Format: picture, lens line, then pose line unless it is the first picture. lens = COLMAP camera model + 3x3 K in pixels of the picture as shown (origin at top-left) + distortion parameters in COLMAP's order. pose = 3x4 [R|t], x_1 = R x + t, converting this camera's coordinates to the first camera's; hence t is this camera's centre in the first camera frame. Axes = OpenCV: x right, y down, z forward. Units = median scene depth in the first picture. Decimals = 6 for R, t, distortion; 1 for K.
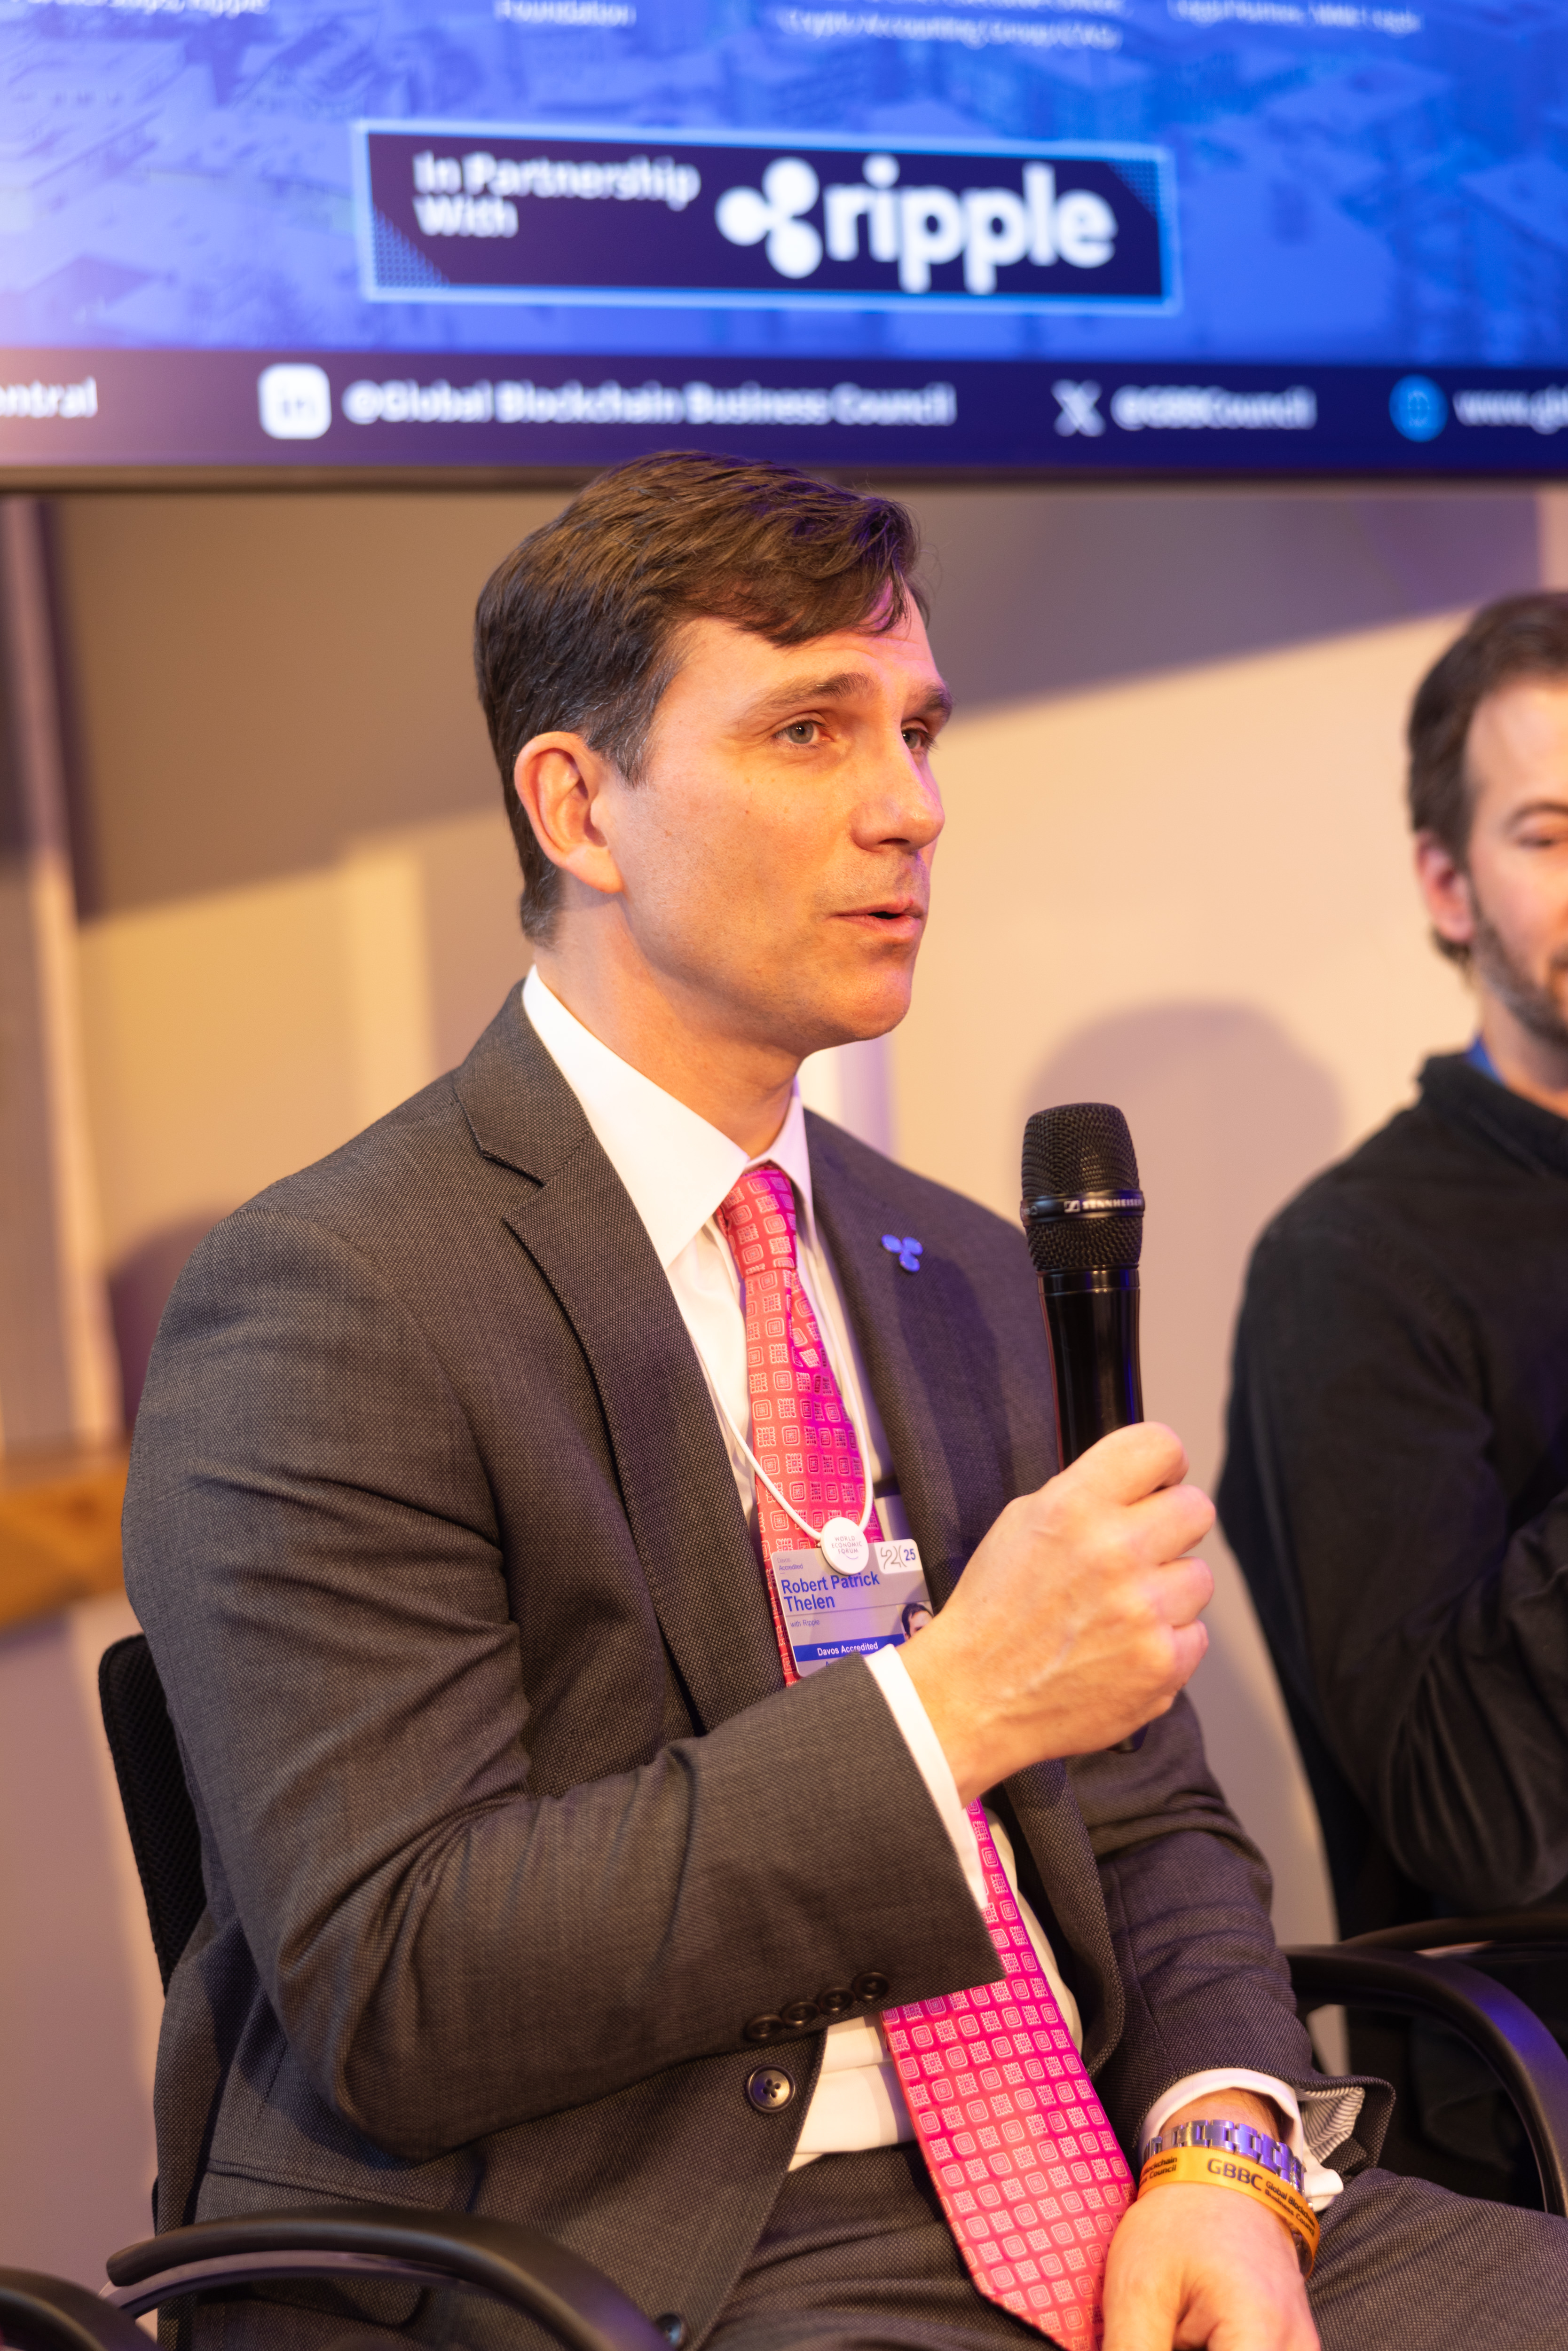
lens RADIAL K [[4383.5, 0, 785.9], [0, 4383.5, 1168.0], [0, 0, 1]] dist [0.002665, 0.000000]
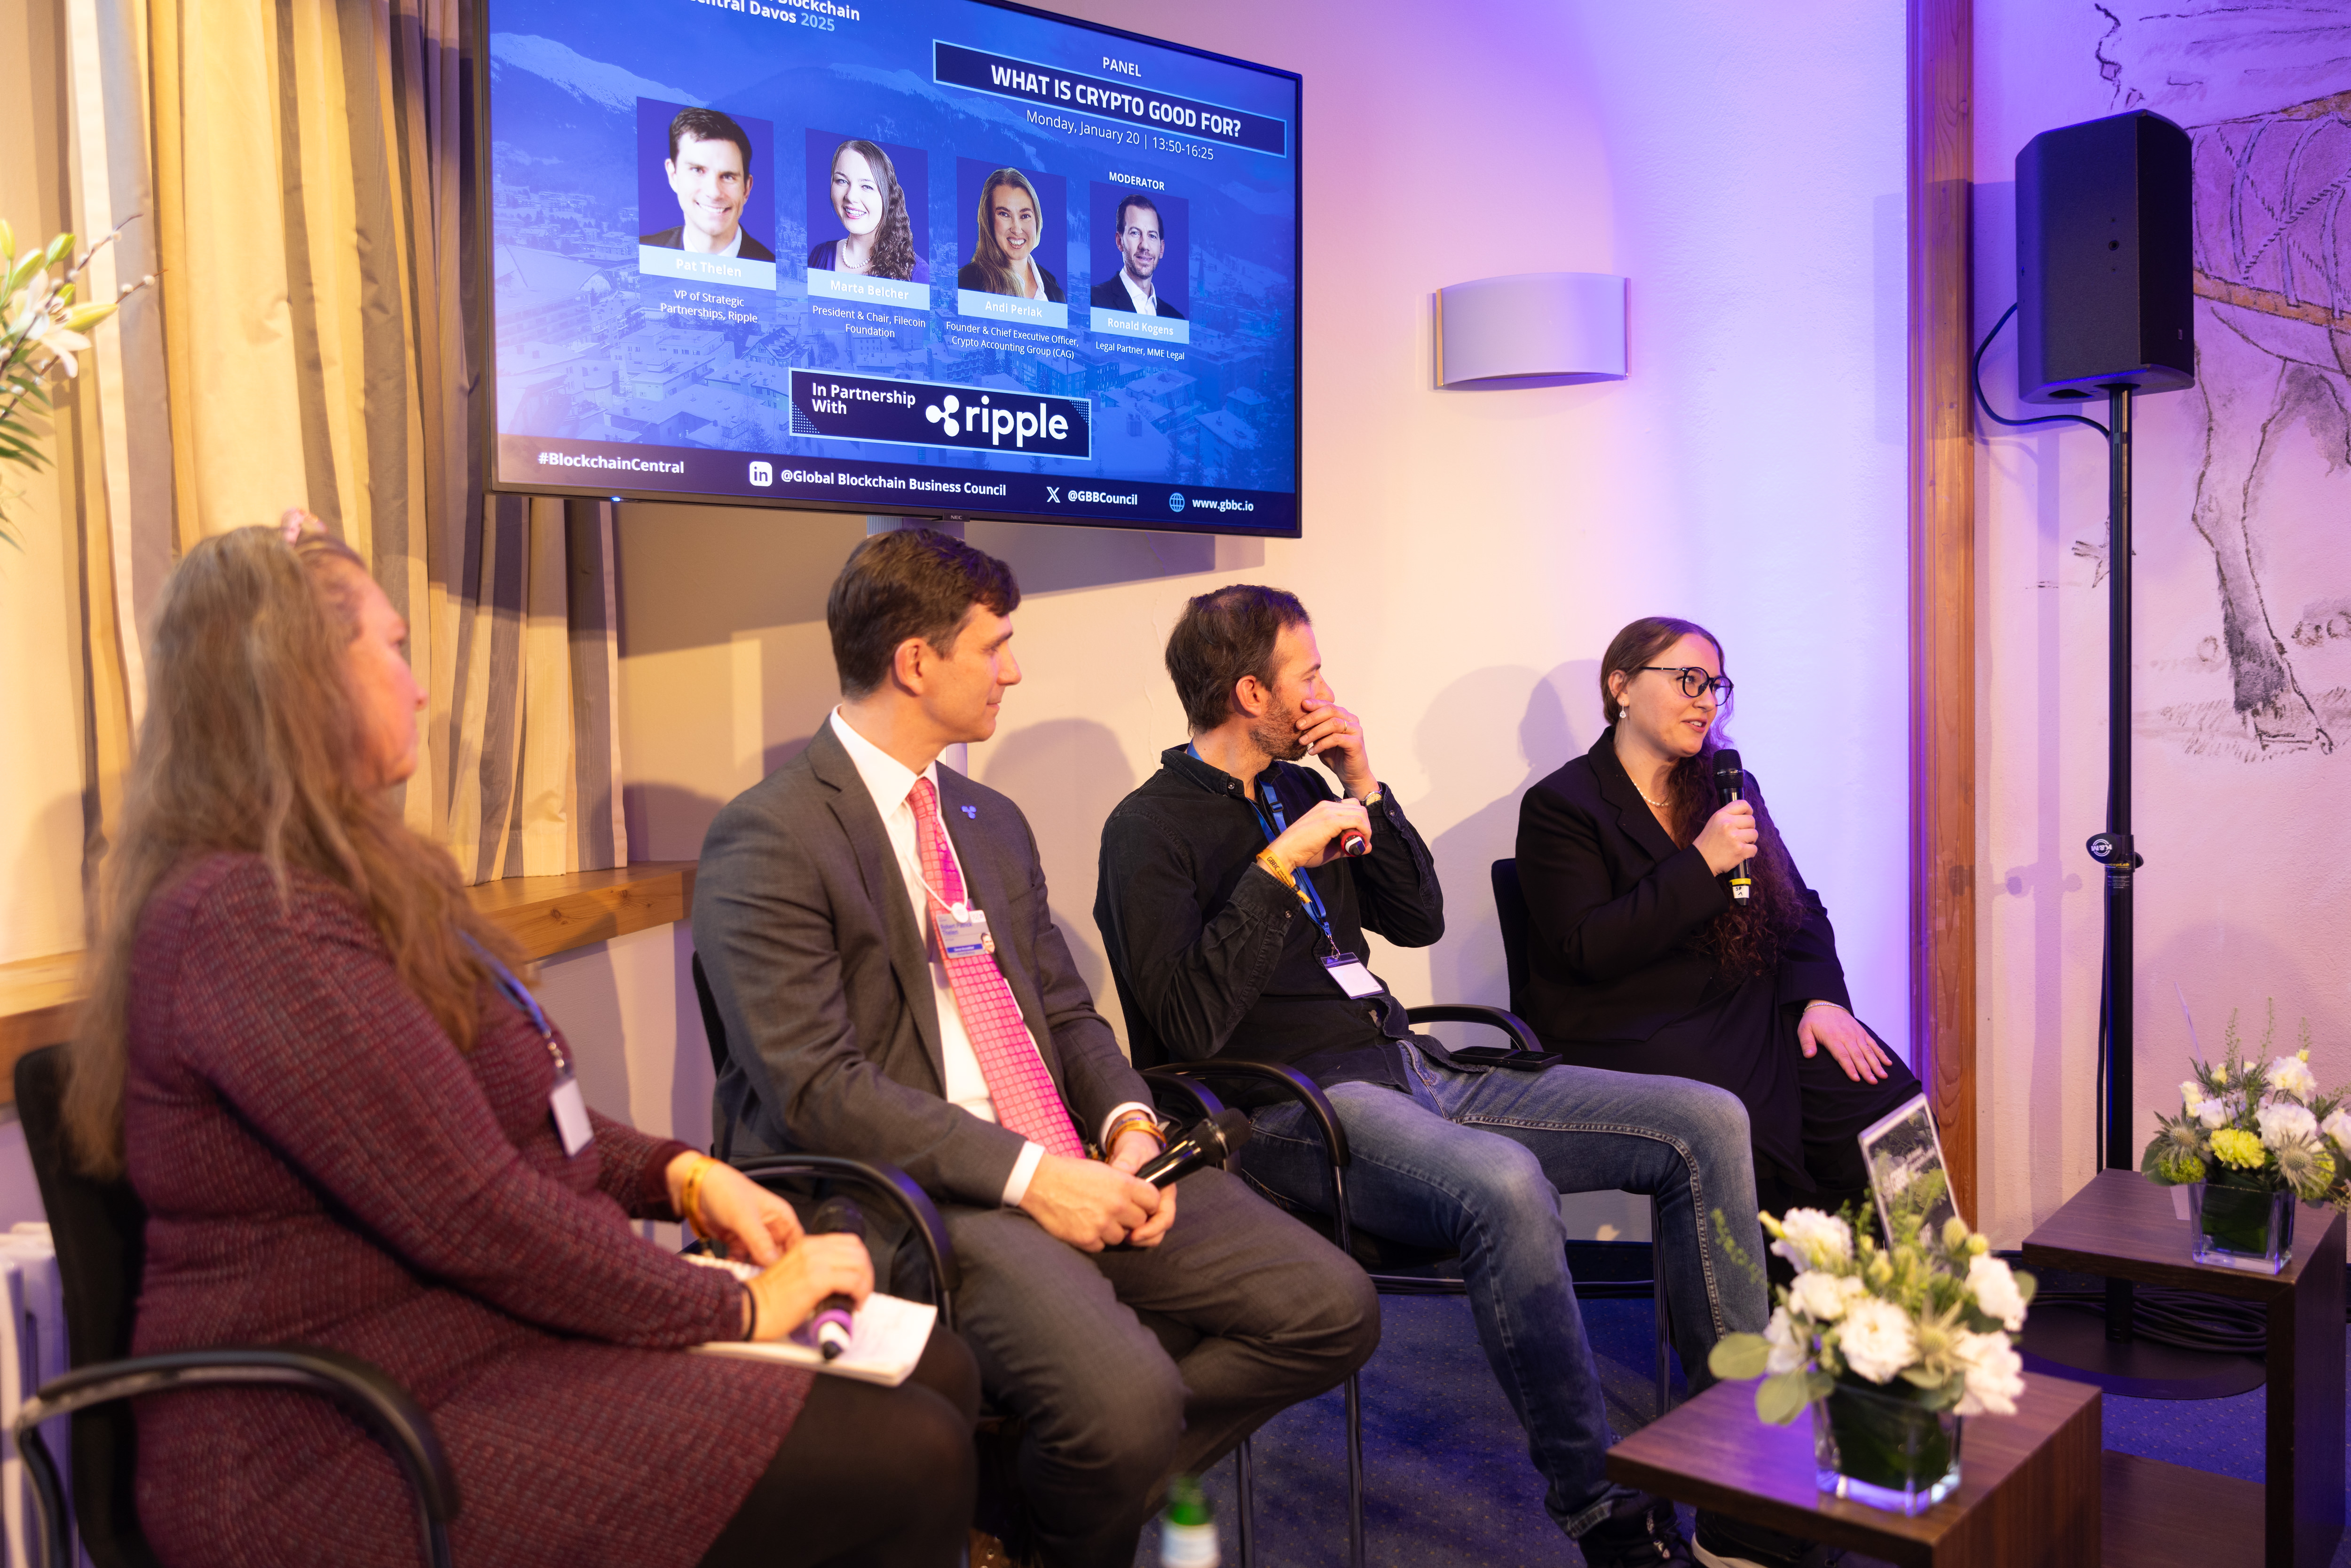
lens RADIAL K [[1838.7, 0, 1178.2], [0, 1838.7, 770.2], [0, 0, 1]] dist [0.006932, -0.005332]
pose [[0.982375, 0.049954, 0.180123, -0.050951], [-0.051082, 0.998693, 0.001629, -0.012535], [-0.179806, -0.010802, 0.983643, -0.108538]]
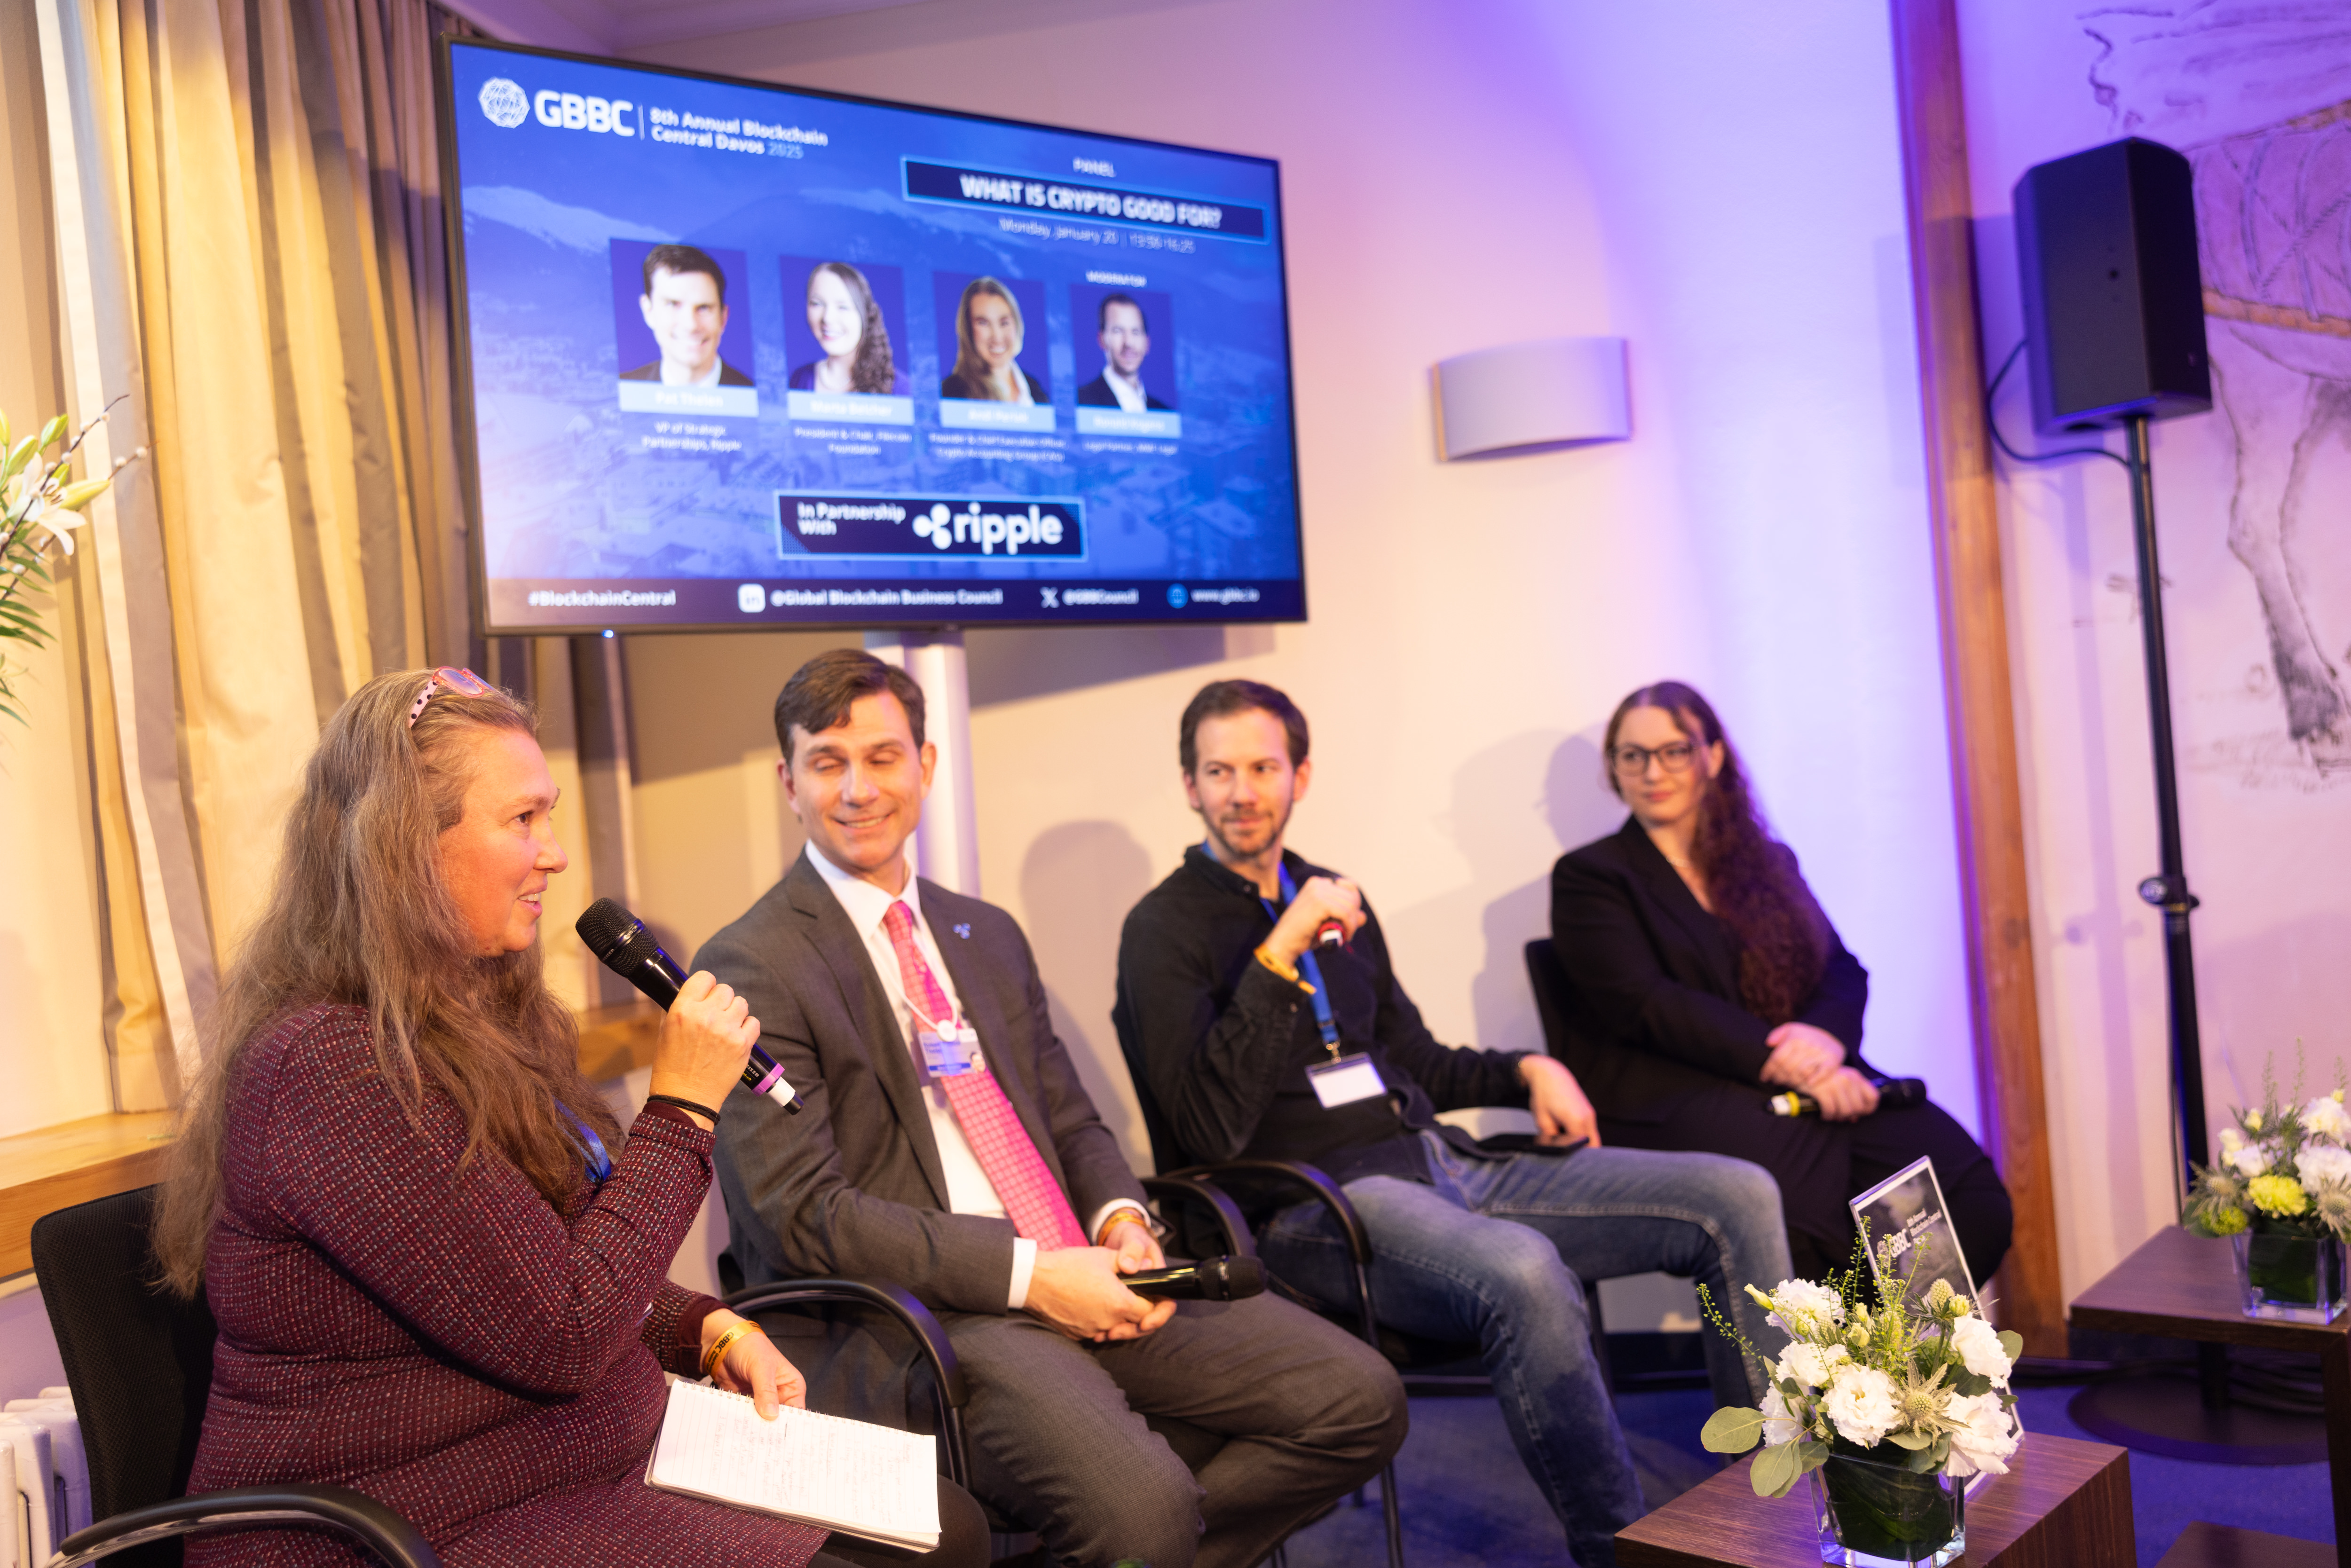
lens RADIAL K [[1964.1, 0, 1187.0], [0, 1964.1, 775.6], [0, 0, 1]] dist [-0.000204, 0.024912]
pose [[0.989103, -0.003215, 0.147192, -0.025251], [0.009186, 0.999161, -0.039905, -0.019204], [-0.146940, 0.040823, 0.988303, -0.168651]]
